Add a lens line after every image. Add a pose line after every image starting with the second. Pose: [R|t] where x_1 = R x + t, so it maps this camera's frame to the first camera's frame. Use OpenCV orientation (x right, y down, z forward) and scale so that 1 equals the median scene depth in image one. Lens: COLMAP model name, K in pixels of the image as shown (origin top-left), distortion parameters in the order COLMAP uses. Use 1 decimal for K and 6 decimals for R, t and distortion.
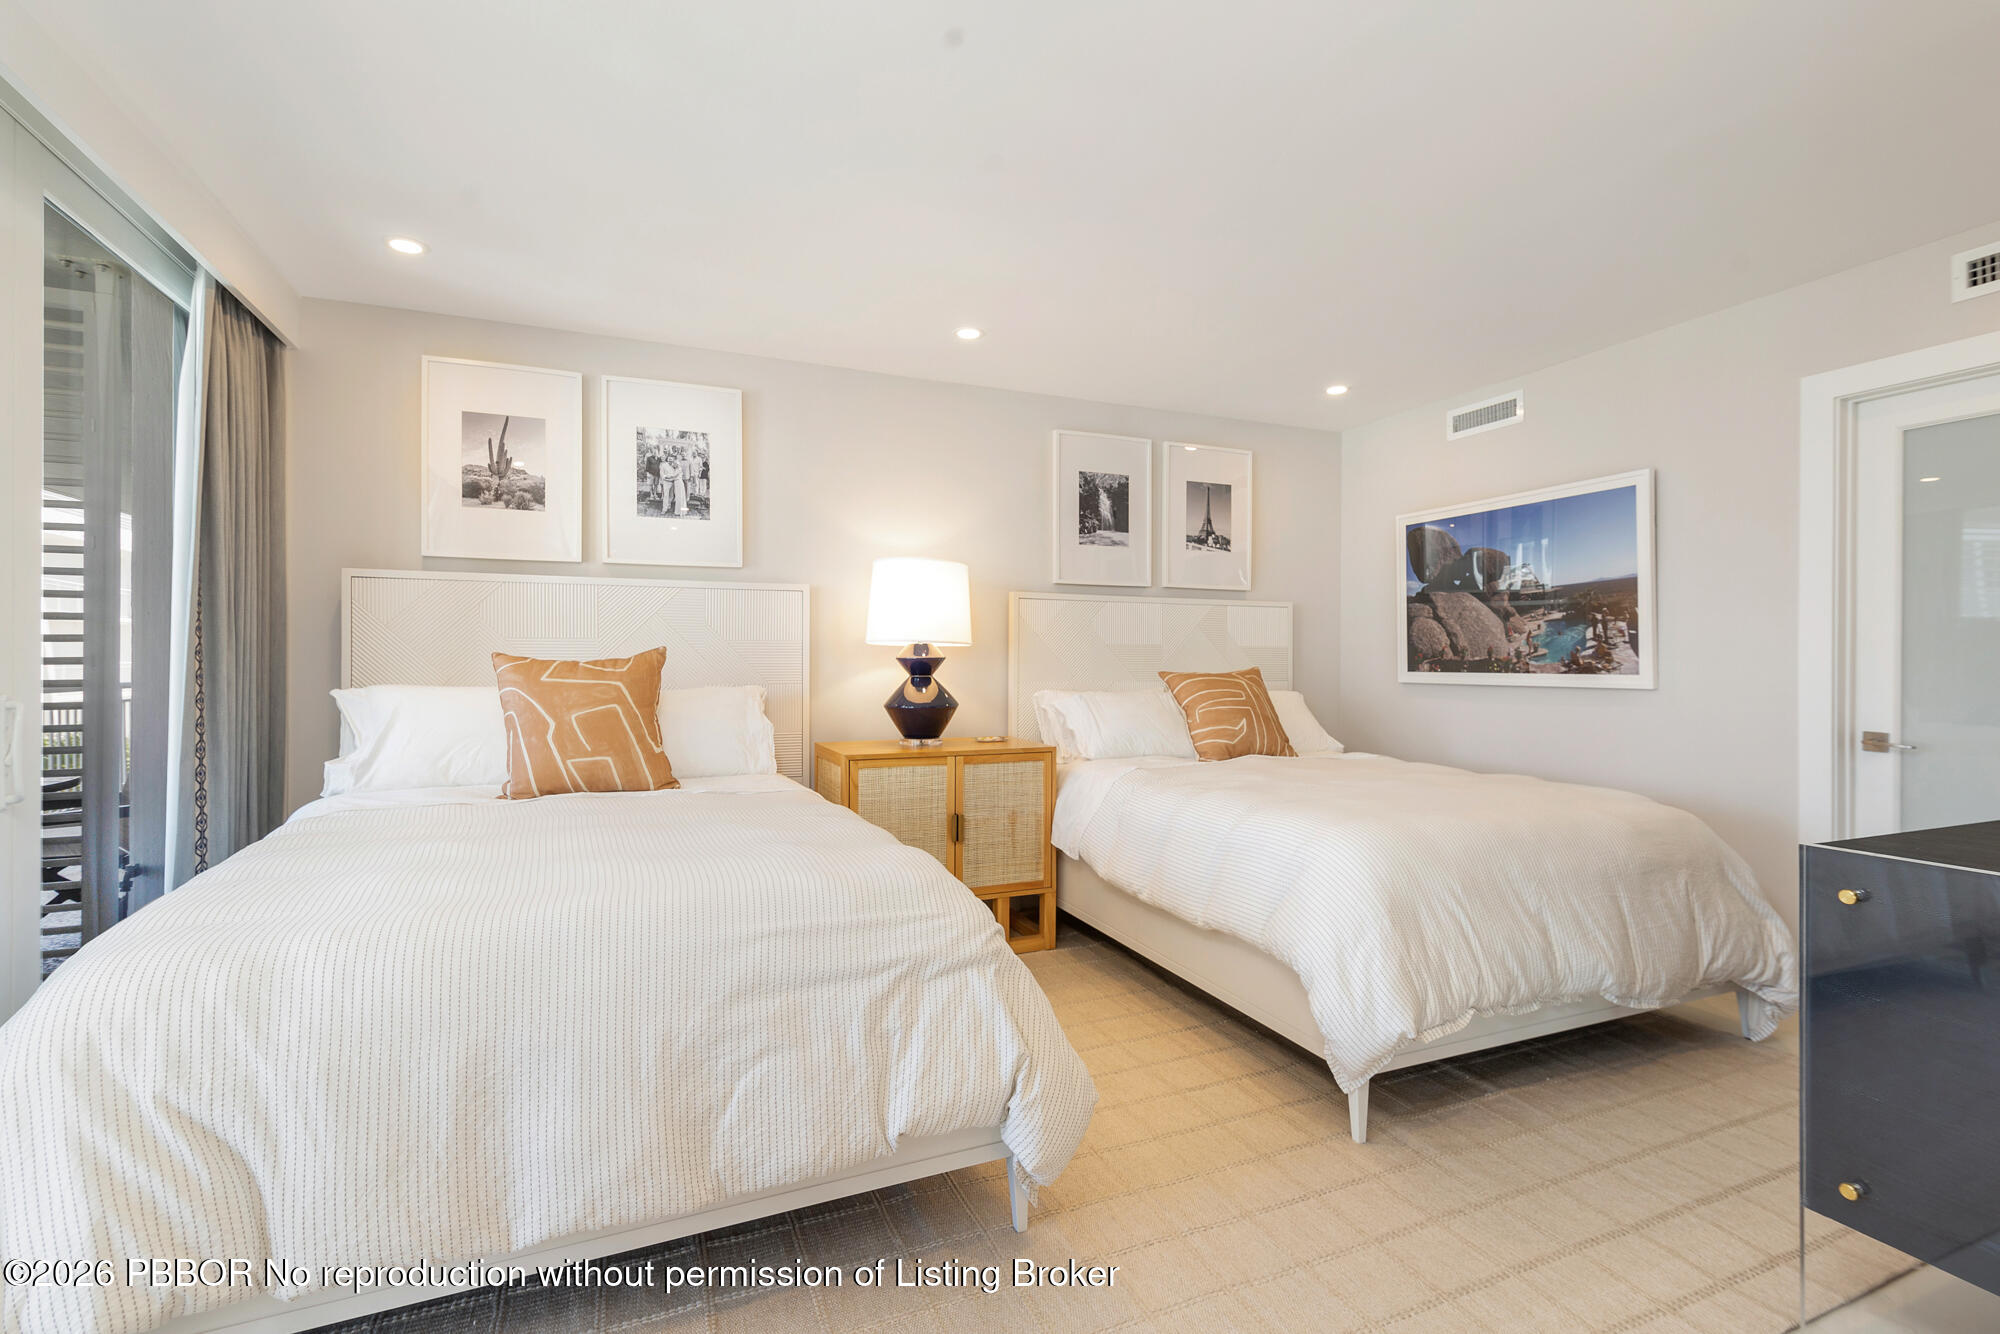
lens RADIAL K [[915.0, 0, 1000.0], [0, 915.0, 667.0], [0, 0, 1]] dist [-0.002250, -0.000506]
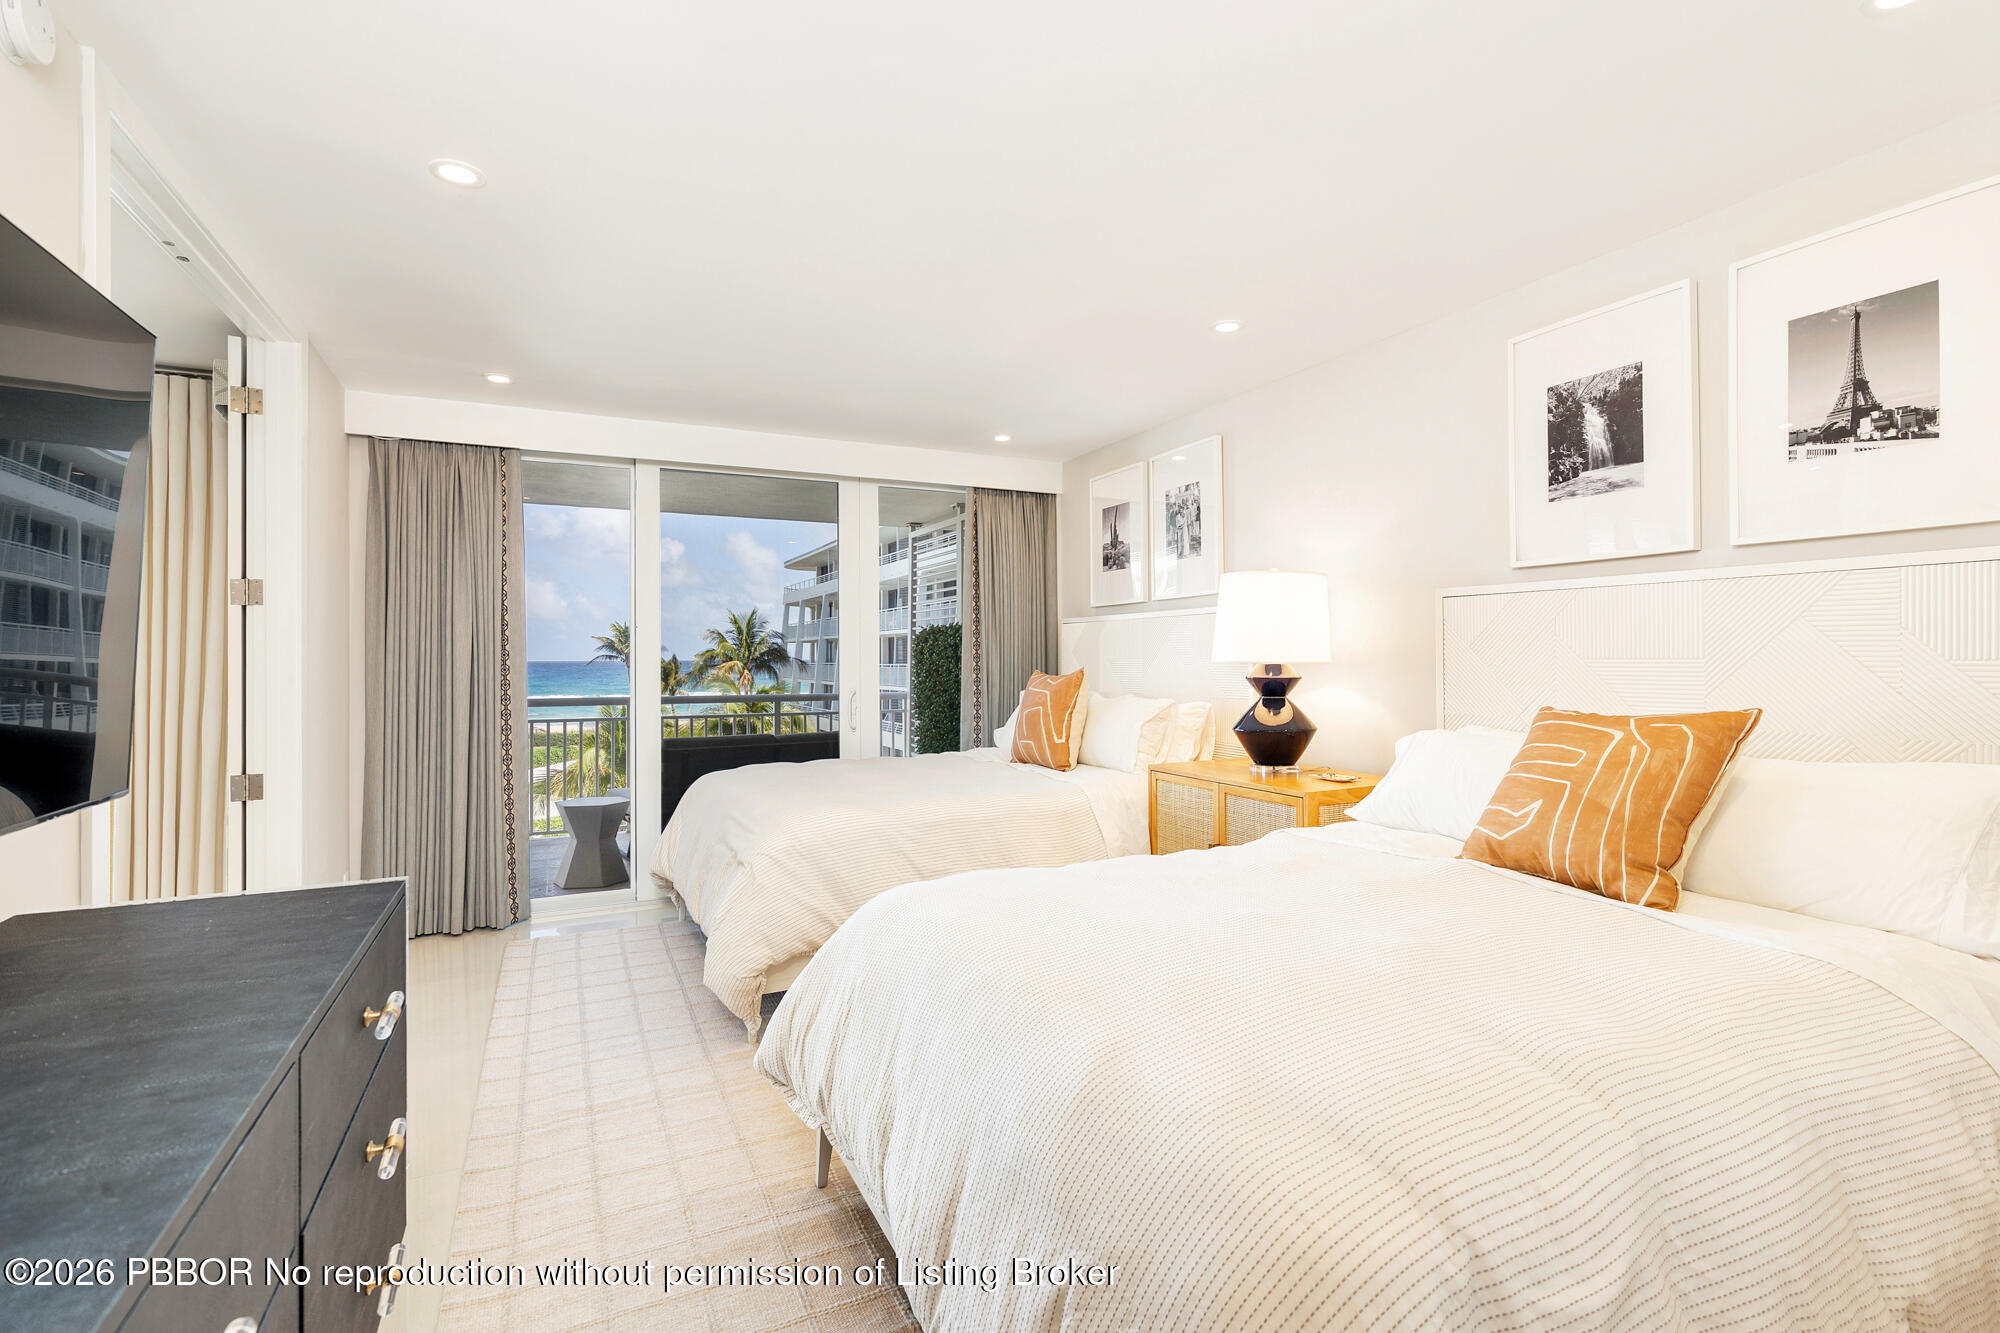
lens RADIAL K [[915.0, 0, 1000.0], [0, 915.0, 666.5], [0, 0, 1]] dist [-0.002250, -0.000506]
pose [[0.045483, 0.009931, -0.998916, 0.817909], [0.003950, 0.999941, 0.010121, -0.031253], [0.998957, -0.004406, 0.045441, 0.676095]]
